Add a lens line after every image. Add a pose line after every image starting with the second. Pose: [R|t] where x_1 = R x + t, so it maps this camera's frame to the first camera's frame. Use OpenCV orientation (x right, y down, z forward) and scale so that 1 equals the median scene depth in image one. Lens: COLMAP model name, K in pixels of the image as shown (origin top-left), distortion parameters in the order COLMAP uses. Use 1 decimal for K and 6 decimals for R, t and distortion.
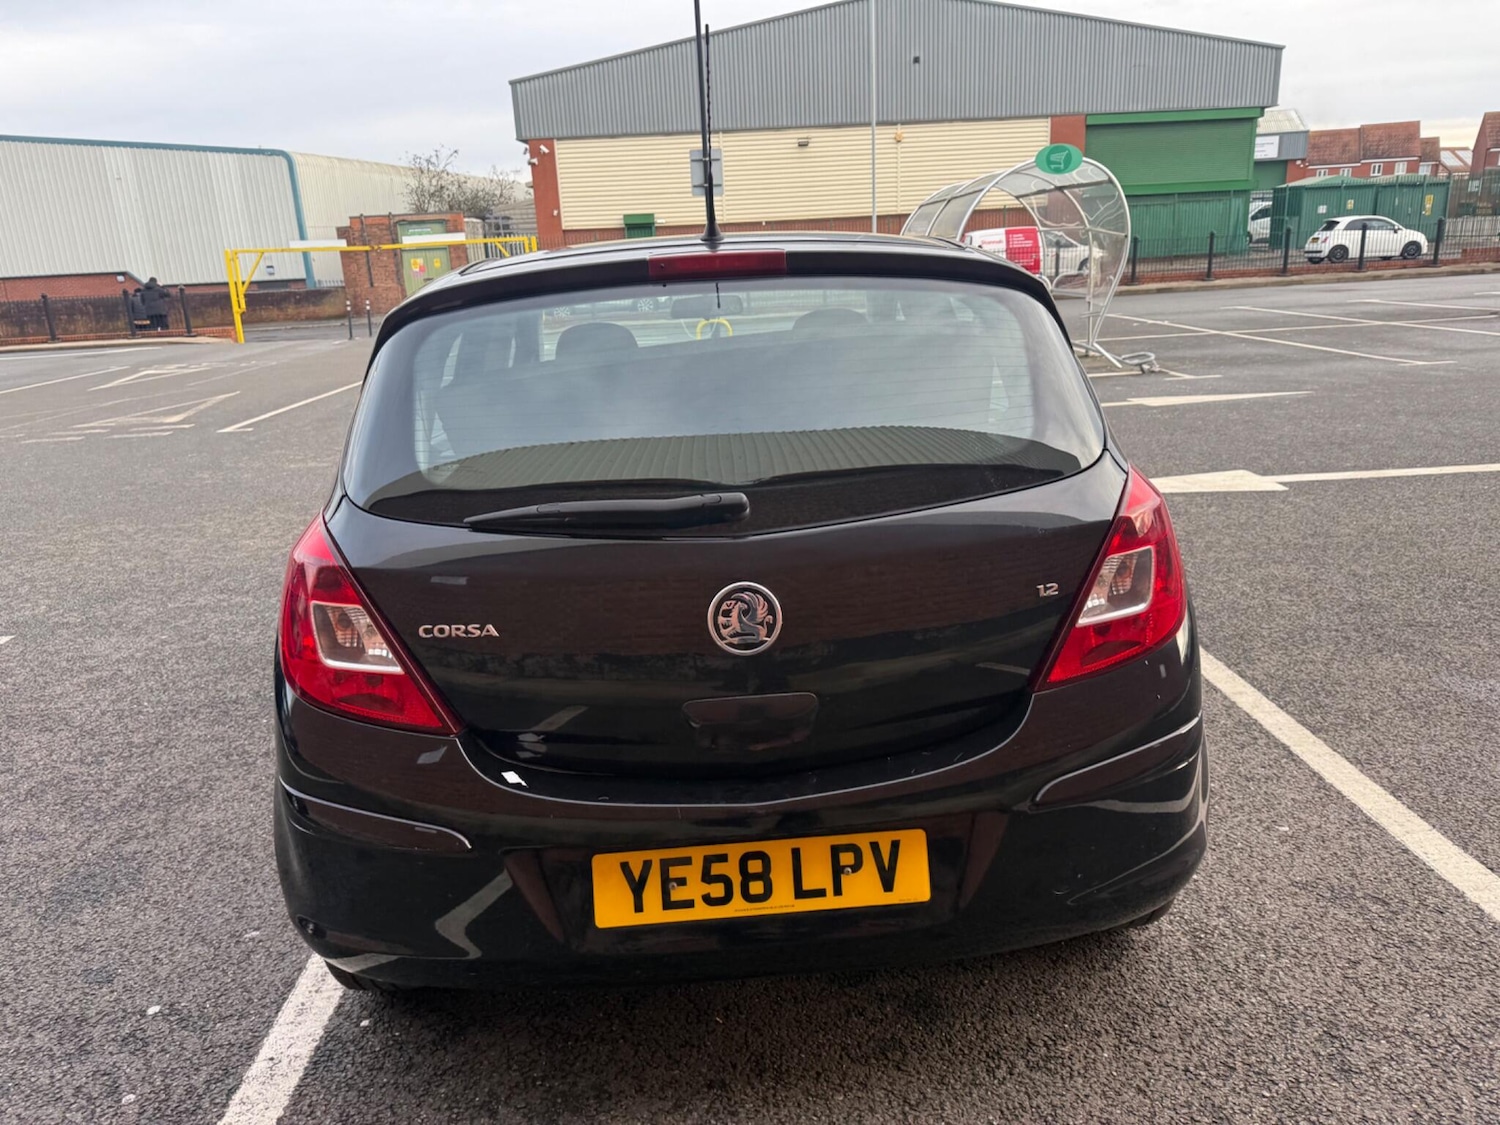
lens RADIAL K [[1063.6, 0, 759.5], [0, 1063.6, 556.1], [0, 0, 1]] dist [0.018691, -0.025881]
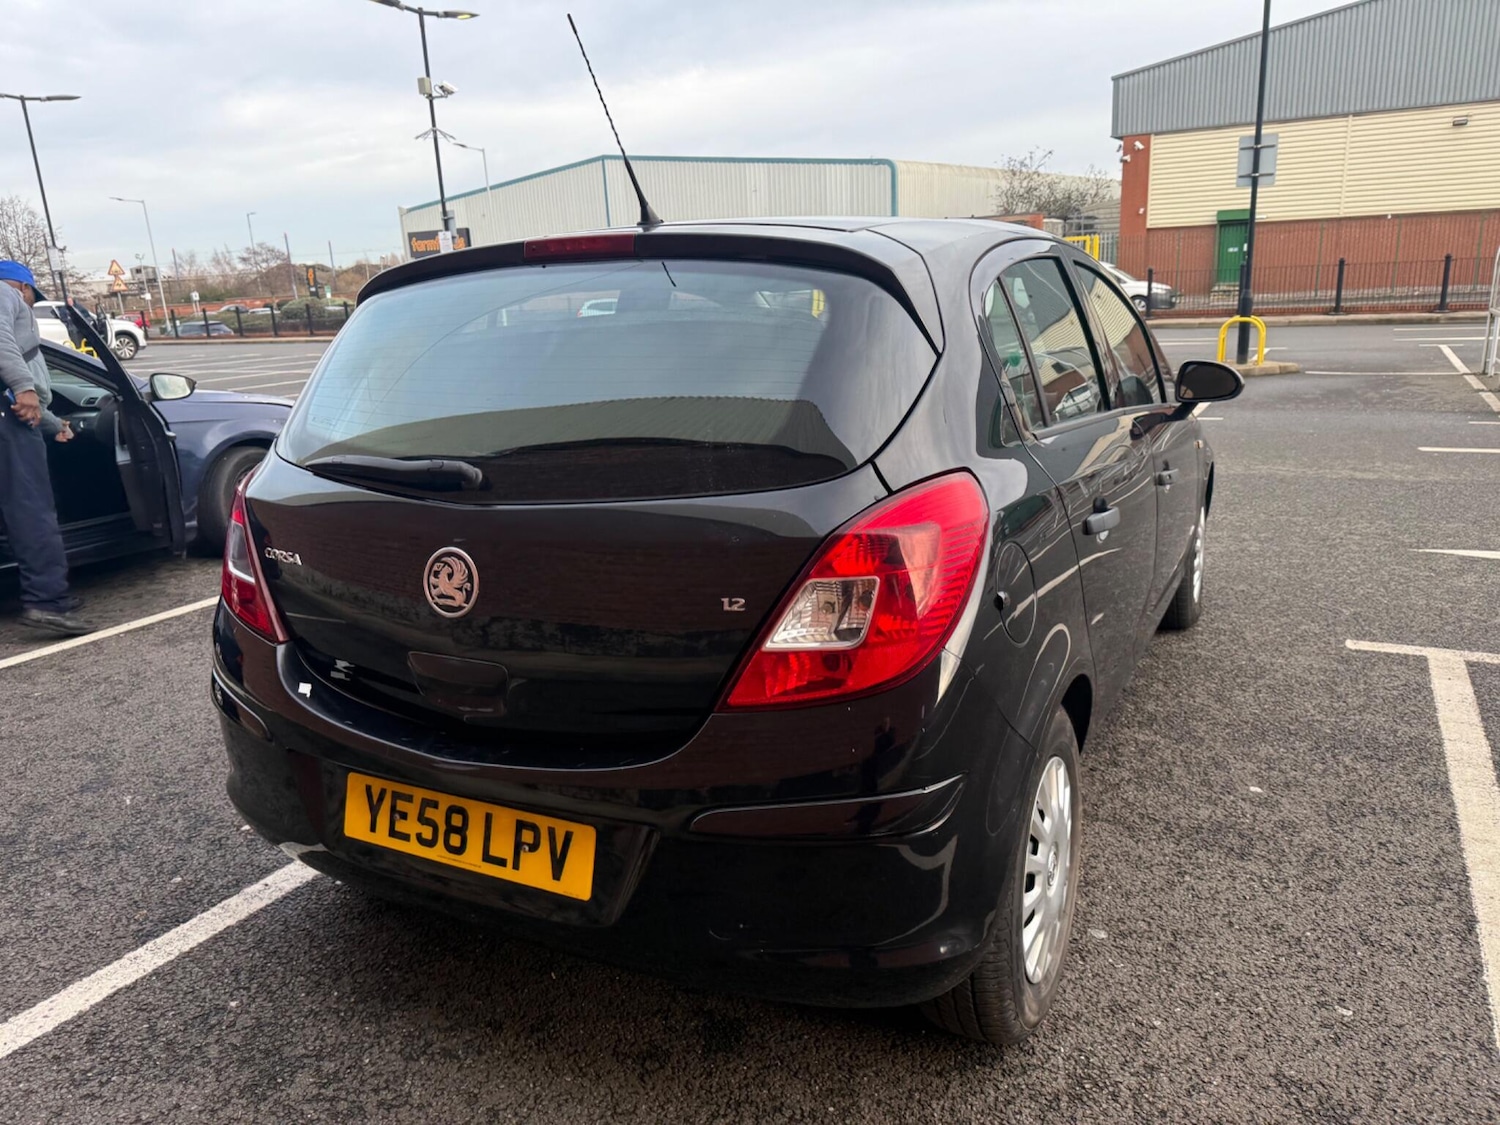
lens RADIAL K [[1063.6, 0, 759.5], [0, 1063.6, 556.1], [0, 0, 1]] dist [0.018691, -0.025881]
pose [[0.858465, 0.138077, -0.493936, 0.359346], [-0.138563, 0.989705, 0.035842, -0.021919], [0.493800, 0.037672, 0.868759, 0.110118]]
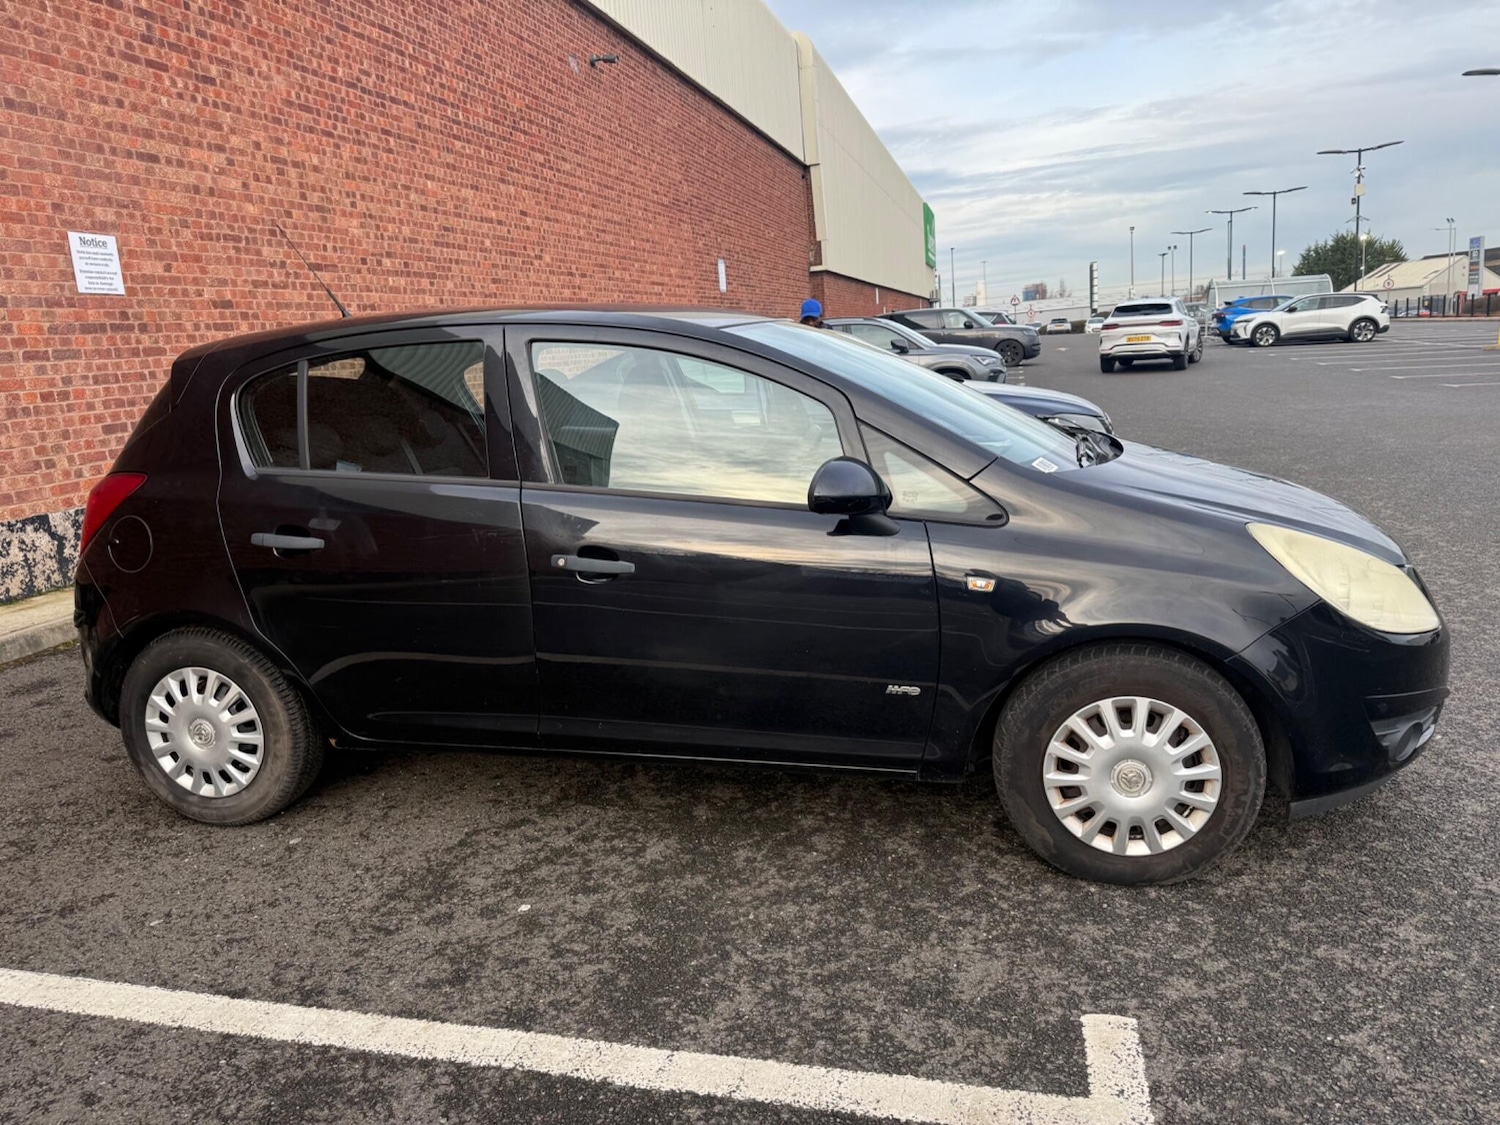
lens RADIAL K [[1057.0, 0, 747.8], [0, 1057.0, 566.2], [0, 0, 1]] dist [0.031176, -0.039473]
pose [[-0.285884, 0.263698, -0.921268, 0.900088], [-0.189337, 0.926895, 0.324063, -0.373239], [0.939373, 0.267074, -0.215056, 1.275579]]
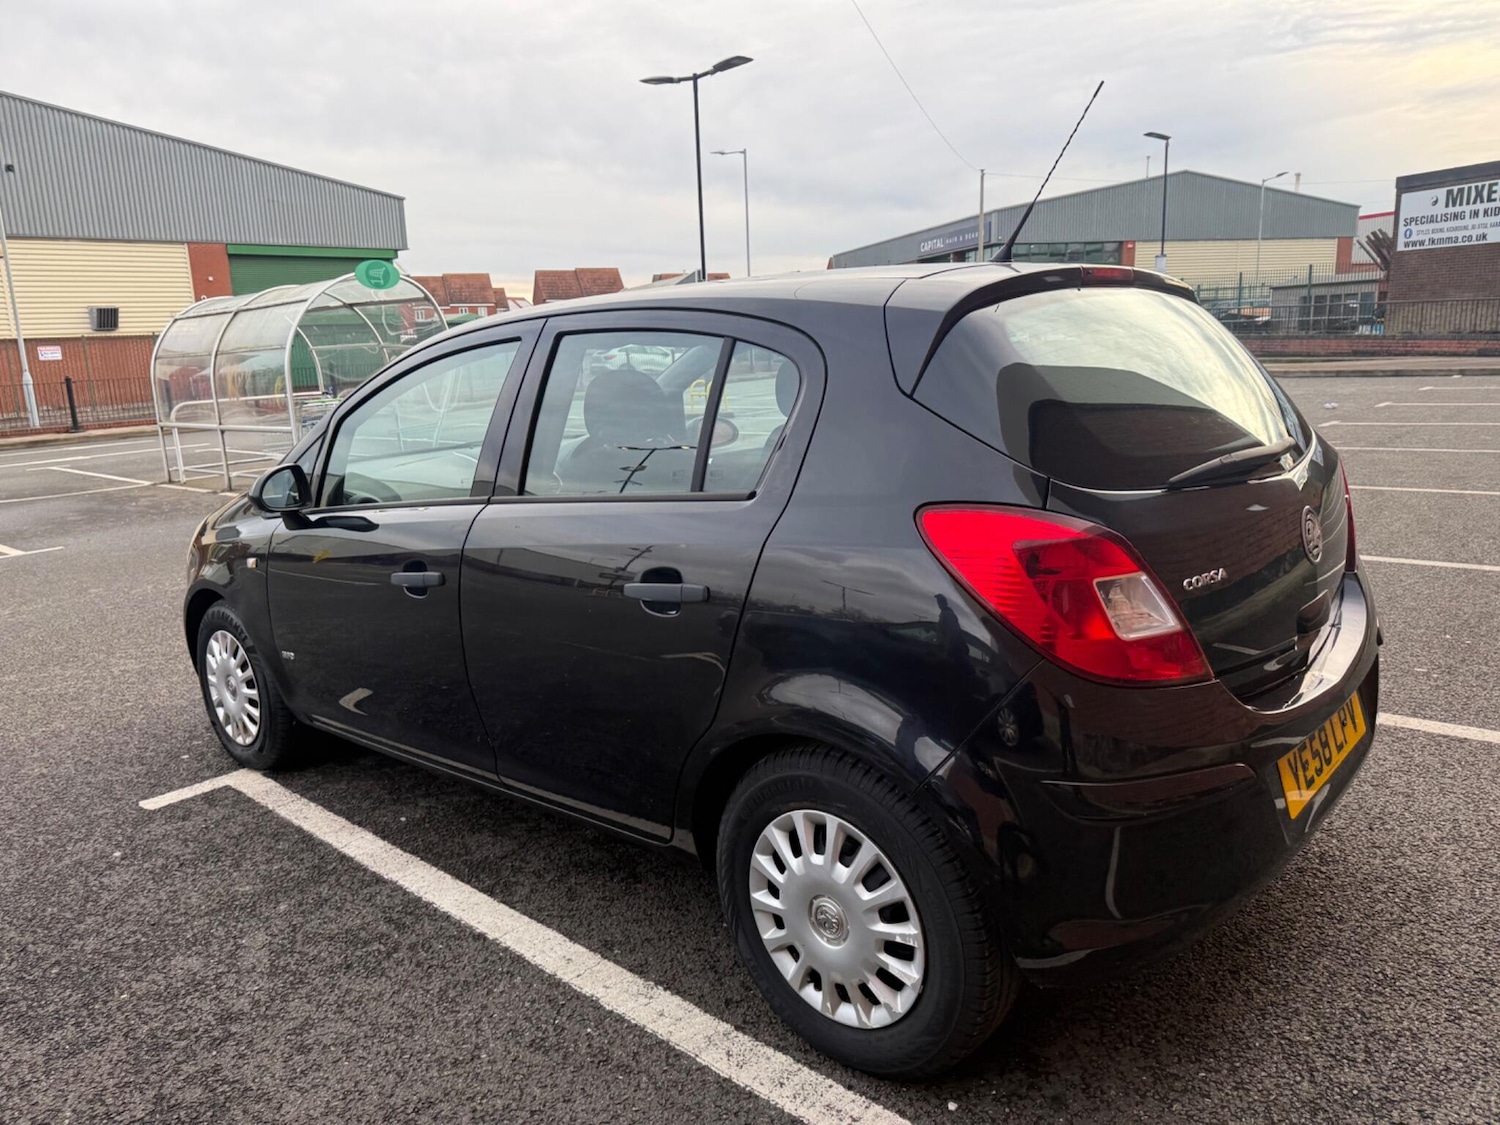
lens RADIAL K [[1063.6, 0, 759.5], [0, 1063.6, 556.1], [0, 0, 1]] dist [0.018691, -0.025881]
pose [[0.711181, -0.124545, 0.691888, -0.638467], [0.206761, 0.977709, -0.036532, -0.002356], [-0.671916, 0.169037, 0.721080, 0.248784]]
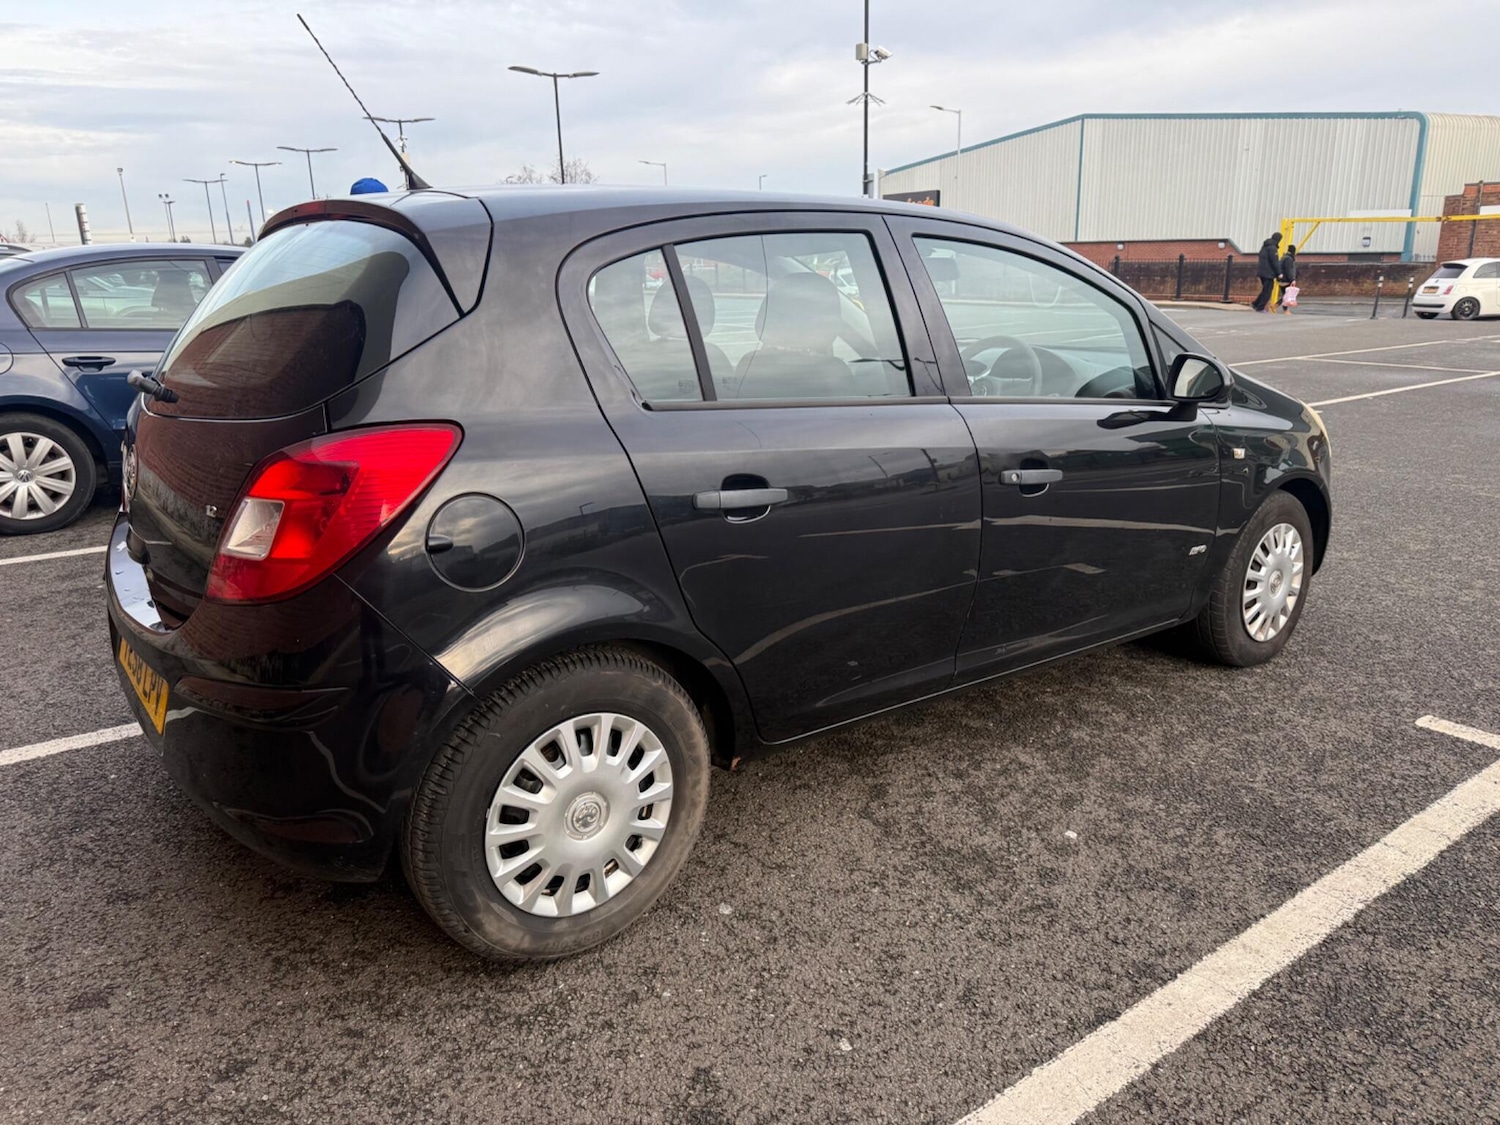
lens RADIAL K [[1063.6, 0, 759.5], [0, 1063.6, 556.1], [0, 0, 1]] dist [0.018691, -0.025881]
pose [[0.558079, 0.261742, -0.787426, 0.716148], [-0.241731, 0.959071, 0.147473, -0.108050], [0.793797, 0.108044, 0.598508, 0.392016]]
